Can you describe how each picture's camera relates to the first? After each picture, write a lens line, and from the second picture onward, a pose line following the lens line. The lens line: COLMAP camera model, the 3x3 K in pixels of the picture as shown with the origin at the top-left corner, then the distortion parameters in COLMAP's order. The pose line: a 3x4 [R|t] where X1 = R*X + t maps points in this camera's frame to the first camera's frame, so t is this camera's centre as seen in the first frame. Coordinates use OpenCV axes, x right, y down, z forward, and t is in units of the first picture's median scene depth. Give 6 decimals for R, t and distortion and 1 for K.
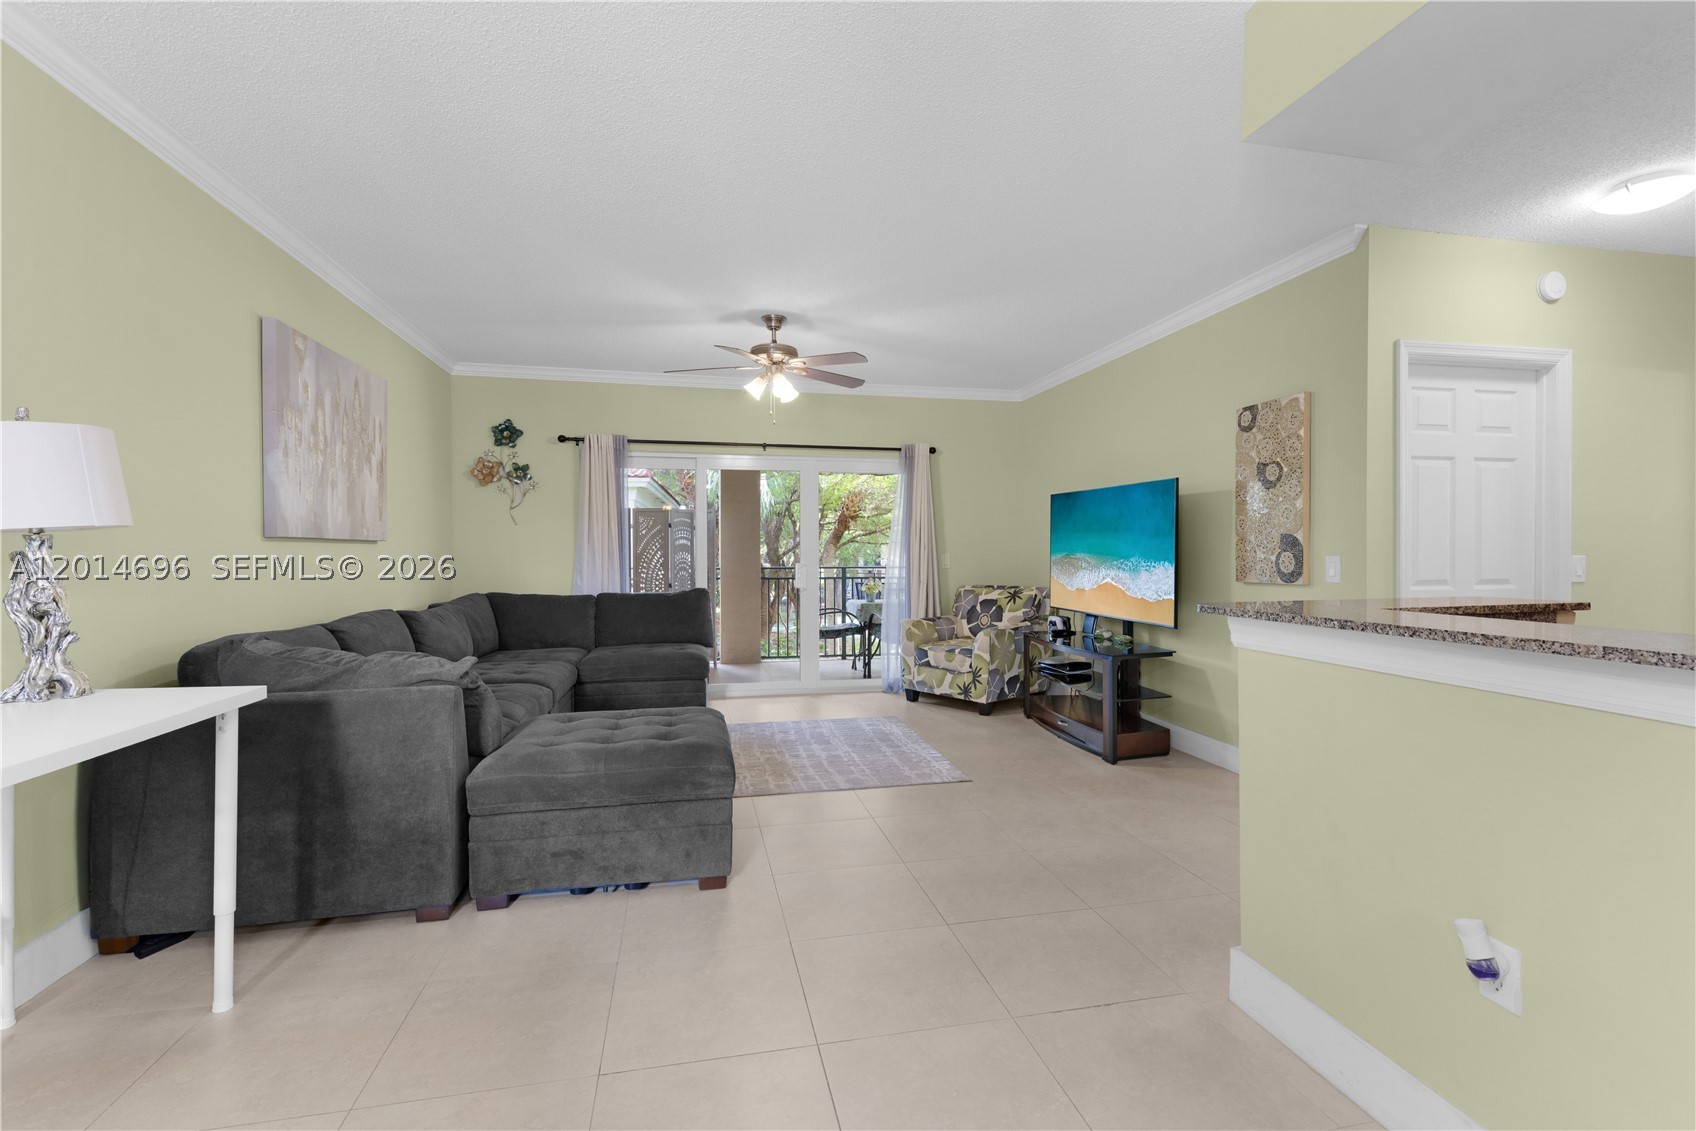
lens RADIAL K [[763.1, 0, 879.1], [0, 763.1, 557.7], [0, 0, 1]] dist [0.003379, 0.000530]
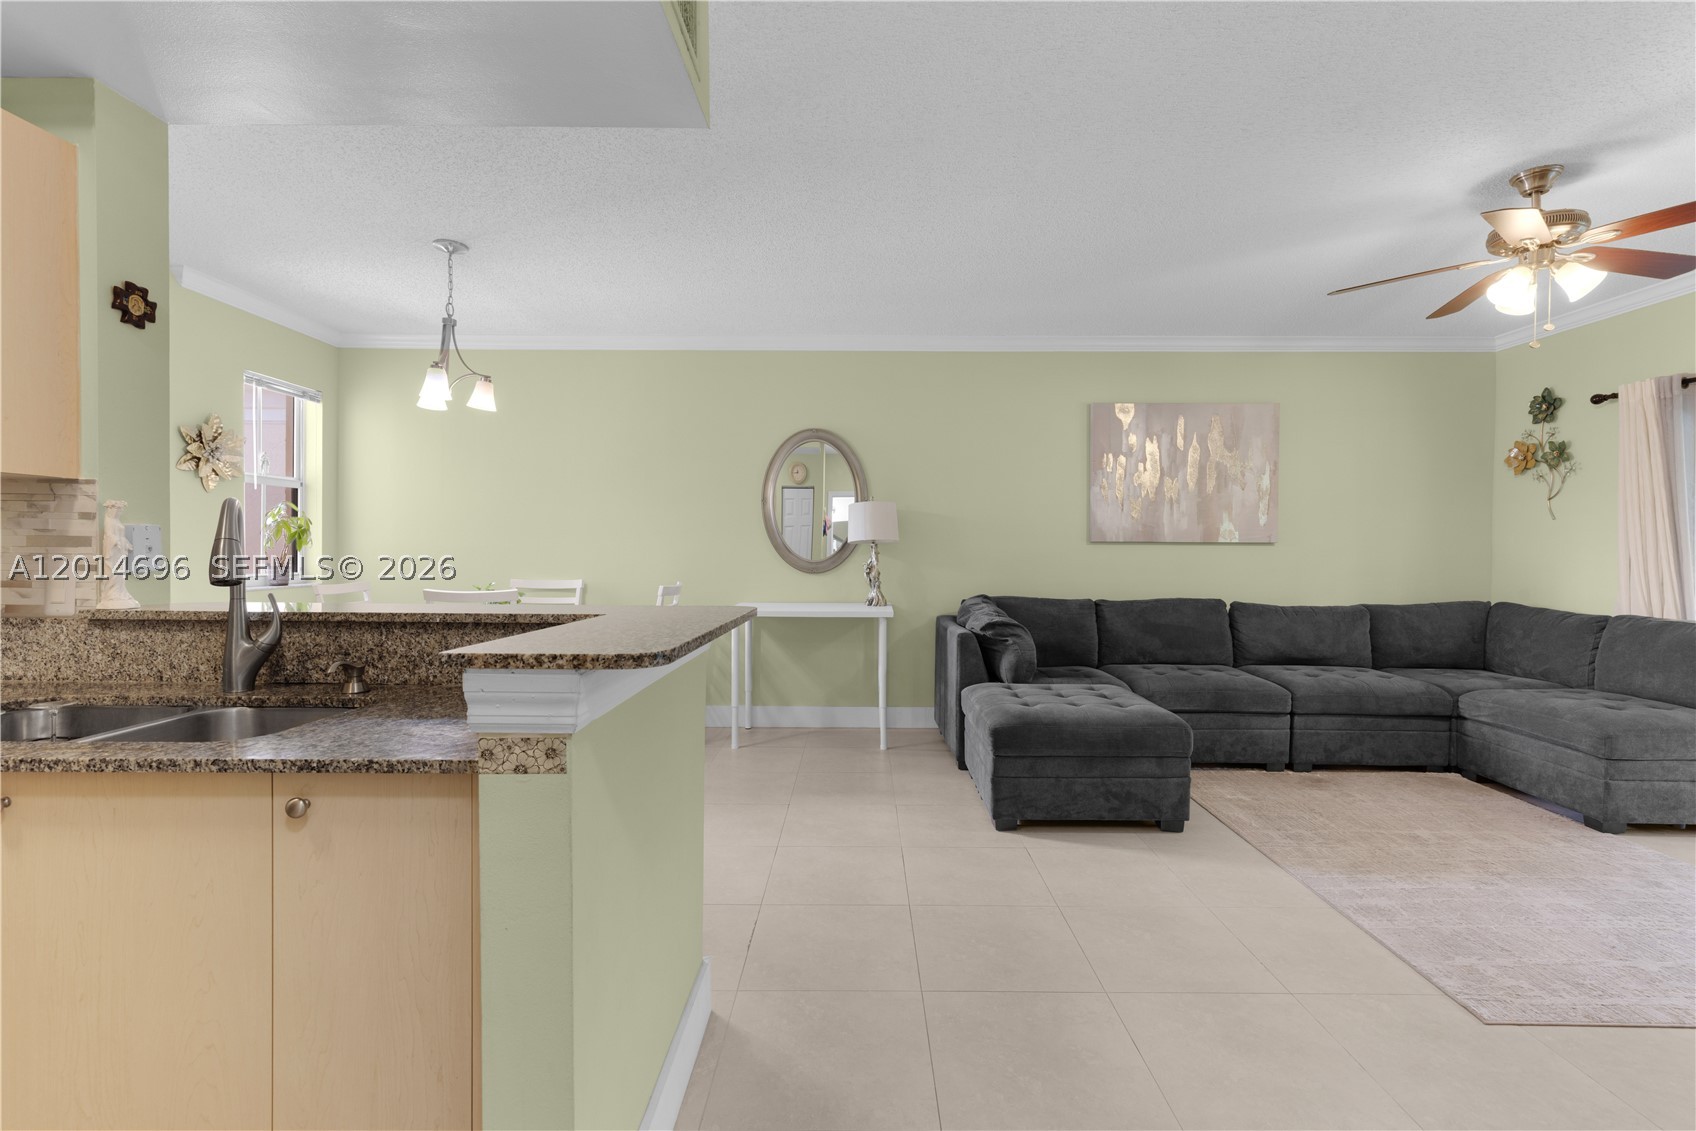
lens RADIAL K [[763.1, 0, 839.8], [0, 763.1, 560.5], [0, 0, 1]] dist [0.003379, 0.000530]
pose [[-0.238775, 0.015511, -0.970951, 0.583613], [-0.014049, 0.999713, 0.019426, -0.007715], [0.970973, 0.018279, -0.238488, 0.593973]]
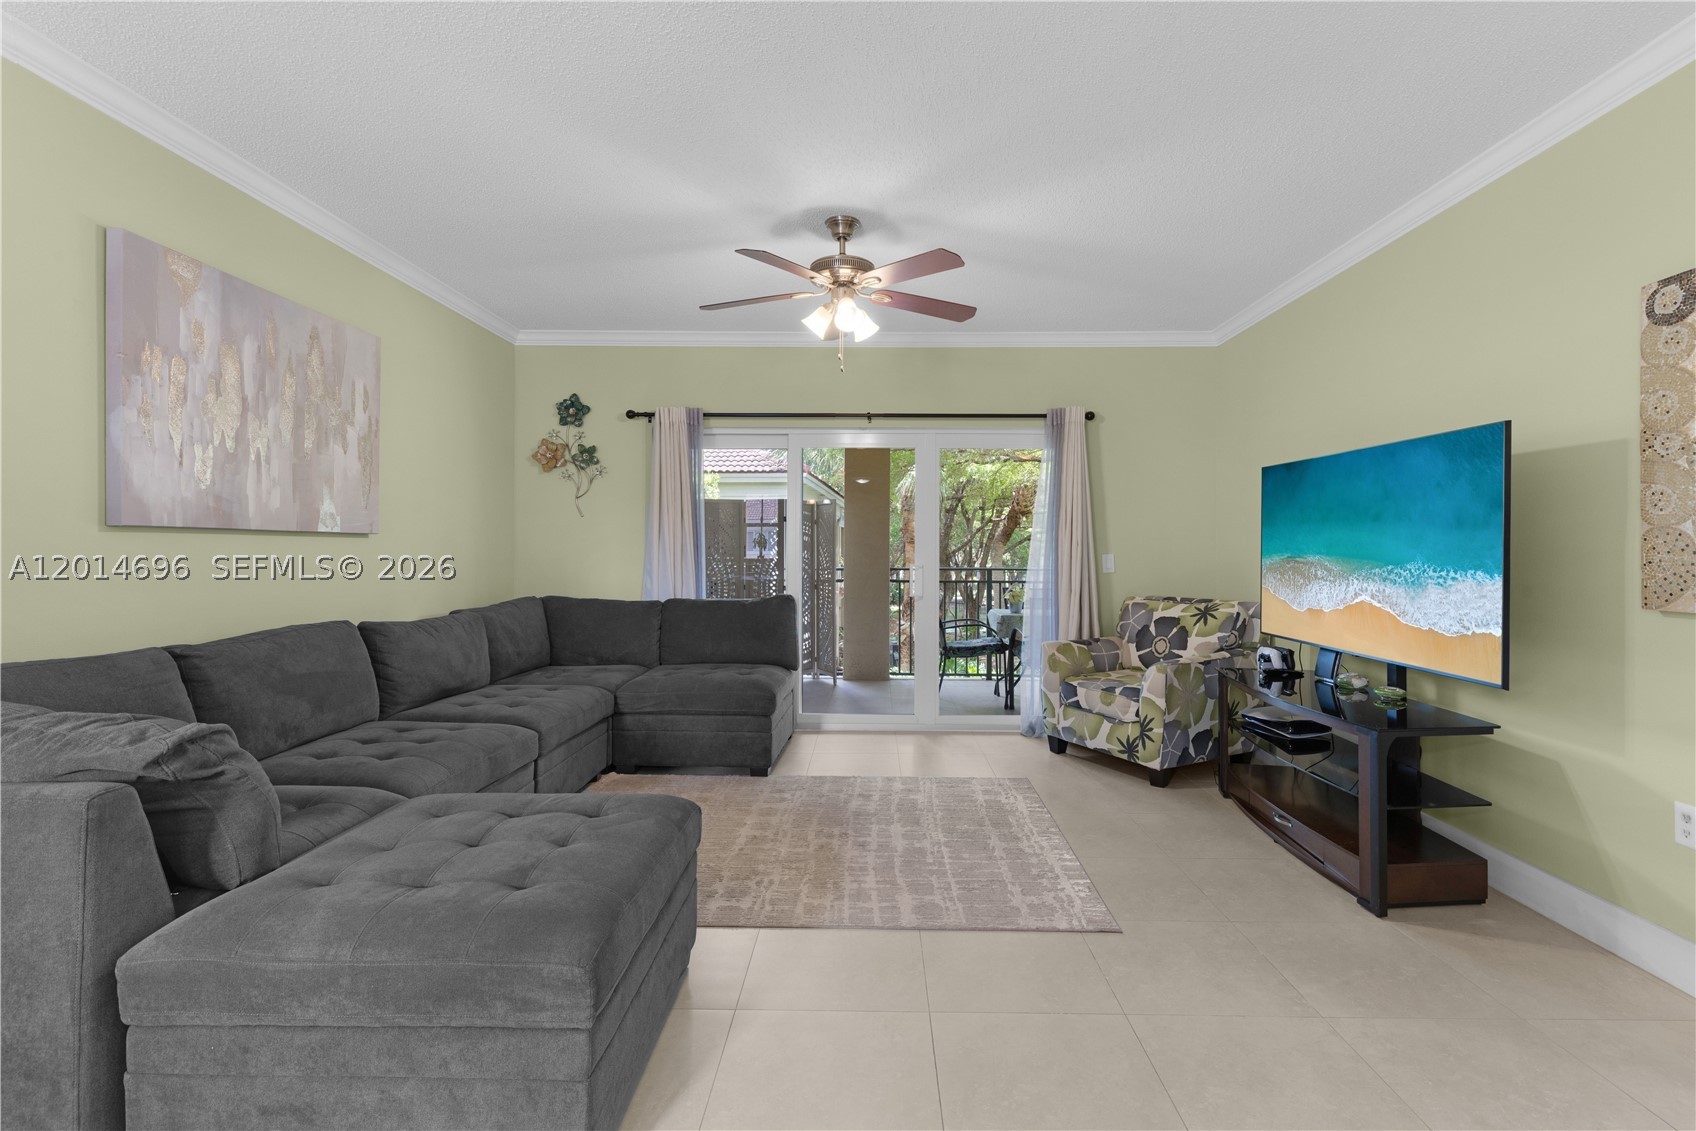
lens RADIAL K [[763.1, 0, 886.8], [0, 763.1, 546.8], [0, 0, 1]] dist [0.003379, 0.000530]
pose [[0.973351, 0.003934, -0.229285, 0.066064], [-0.006855, 0.999905, -0.011946, -0.001958], [0.229216, 0.013199, 0.973286, 0.308570]]
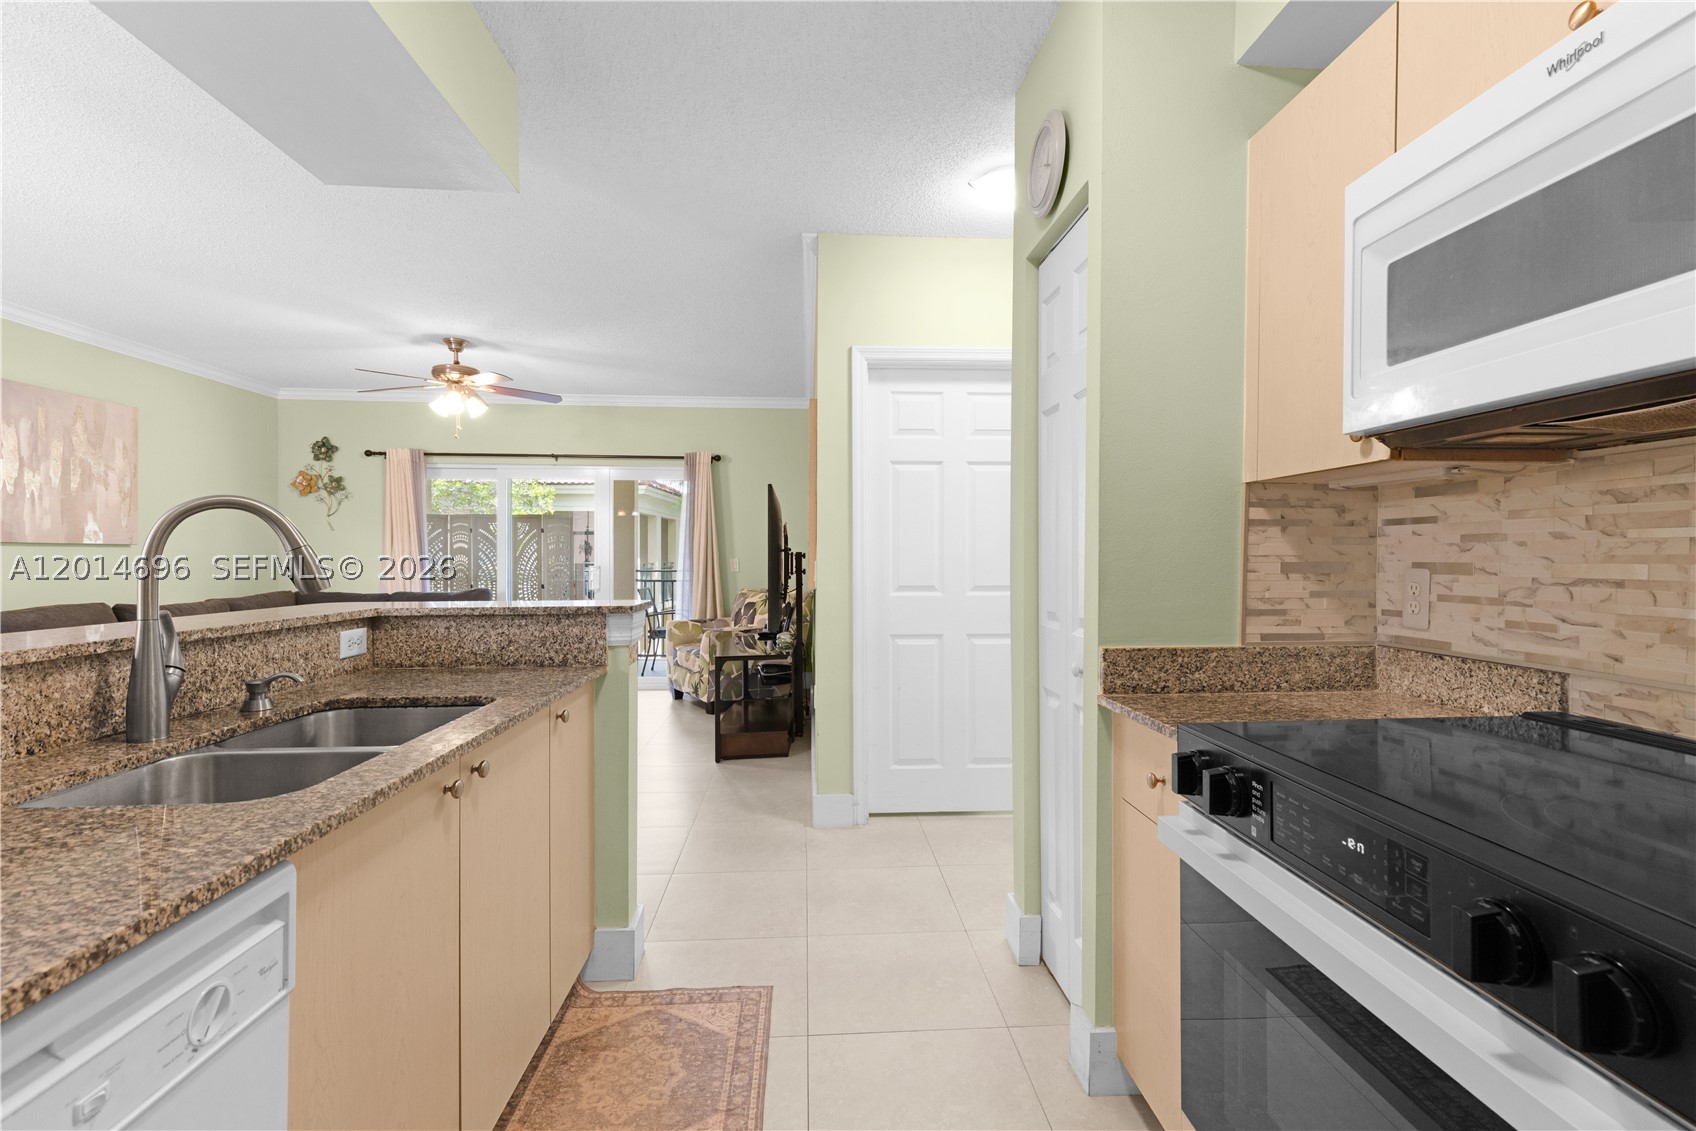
lens RADIAL K [[763.1, 0, 875.5], [0, 763.1, 557.3], [0, 0, 1]] dist [0.003379, 0.000530]
pose [[0.988800, 0.003764, -0.149196, 0.602704], [-0.004688, 0.999972, -0.005840, -0.001077], [0.149170, 0.006474, 0.988790, 0.010170]]
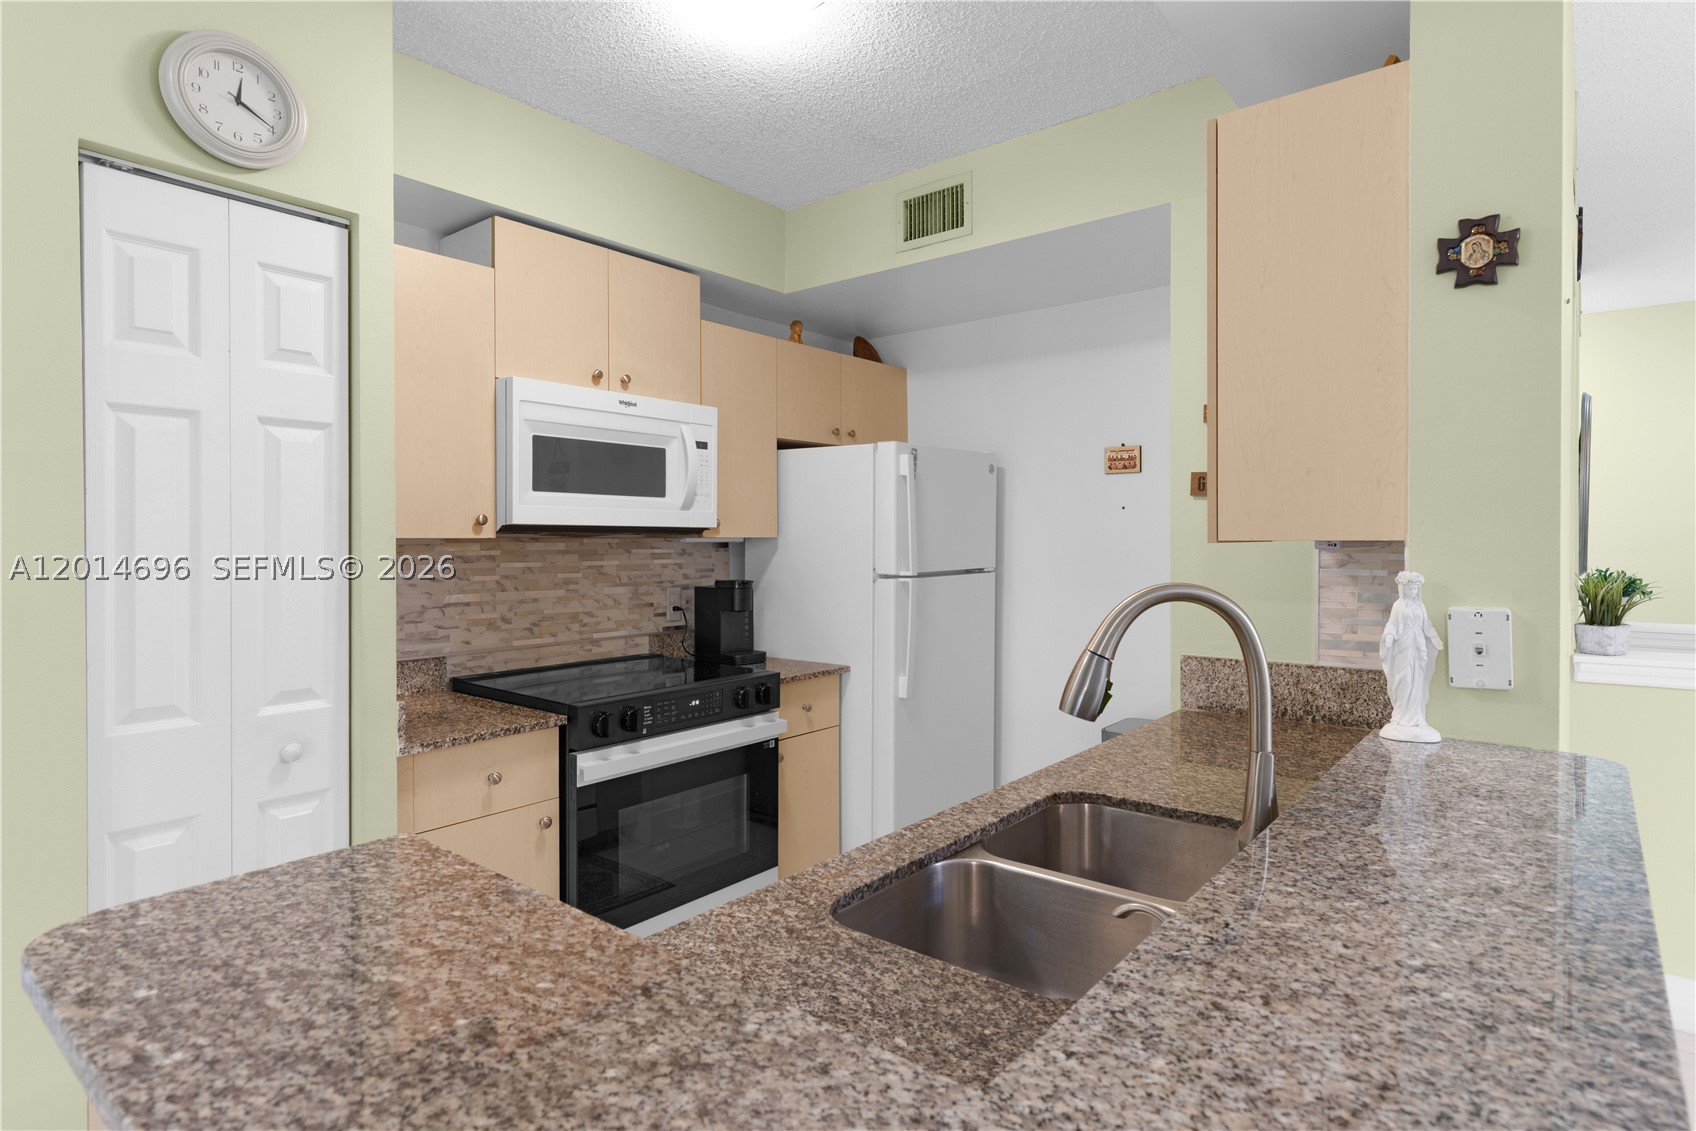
lens RADIAL K [[913.0, 0, 844.8], [0, 913.0, 552.9], [0, 0, 1]] dist [-0.003659, -0.000403]
pose [[-0.612097, -0.014633, 0.790647, 0.183853], [0.007992, 0.999663, 0.024688, -0.041618], [-0.790742, 0.021430, -0.611774, 0.474379]]
